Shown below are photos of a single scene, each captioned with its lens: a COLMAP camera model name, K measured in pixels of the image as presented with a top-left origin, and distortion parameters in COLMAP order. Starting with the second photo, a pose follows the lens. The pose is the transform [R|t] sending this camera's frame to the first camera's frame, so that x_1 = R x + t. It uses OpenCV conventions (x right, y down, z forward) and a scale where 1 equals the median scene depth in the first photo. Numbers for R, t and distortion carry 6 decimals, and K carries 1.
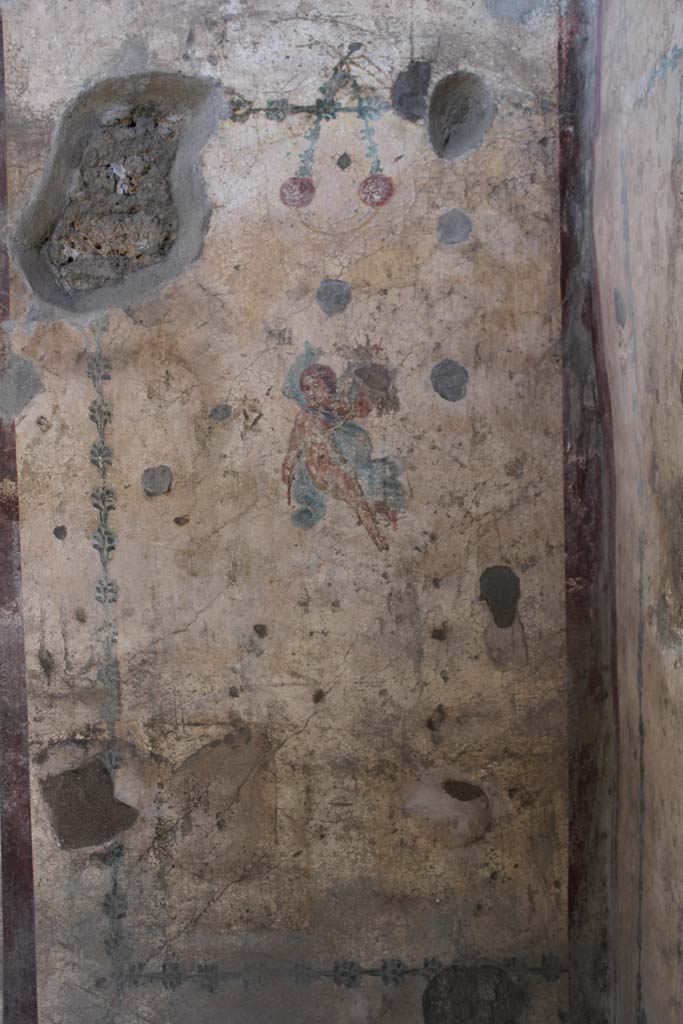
lens RADIAL K [[1611.2, 0, 345.2], [0, 1611.2, 512.0], [0, 0, 1]] dist [-0.018393, 0.000000]
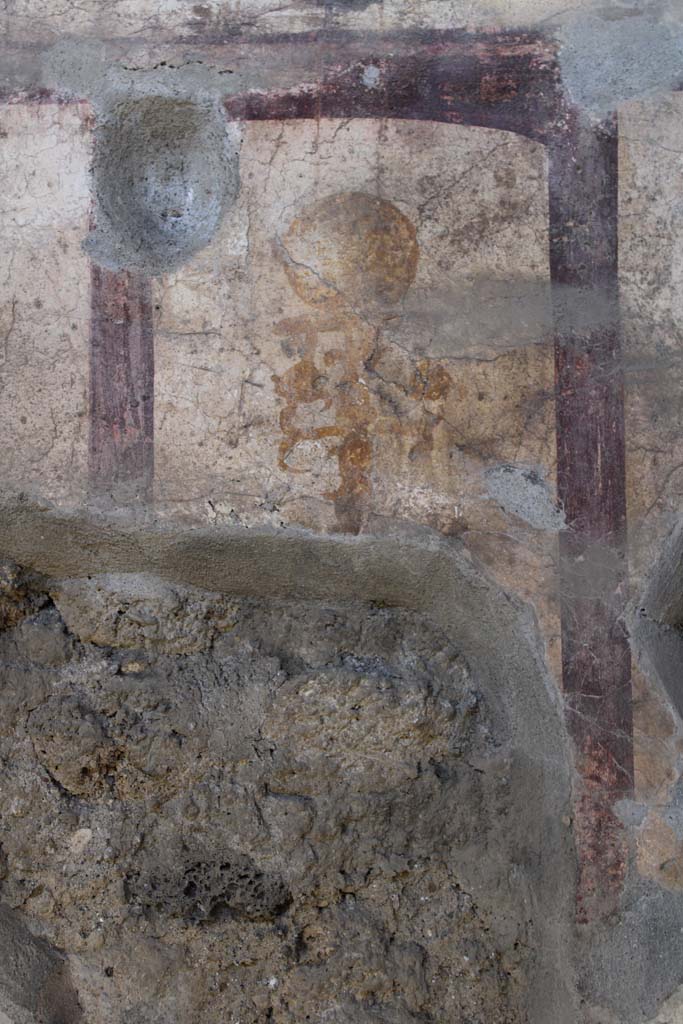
lens RADIAL K [[1704.9, 0, 341.6], [0, 1704.9, 504.3], [0, 0, 1]] dist [0.020164, 0.000000]
pose [[0.995168, 0.002244, -0.098164, -0.237896], [-0.018707, 0.985760, -0.167114, -0.116947], [0.096391, 0.168143, 0.981039, 0.520048]]
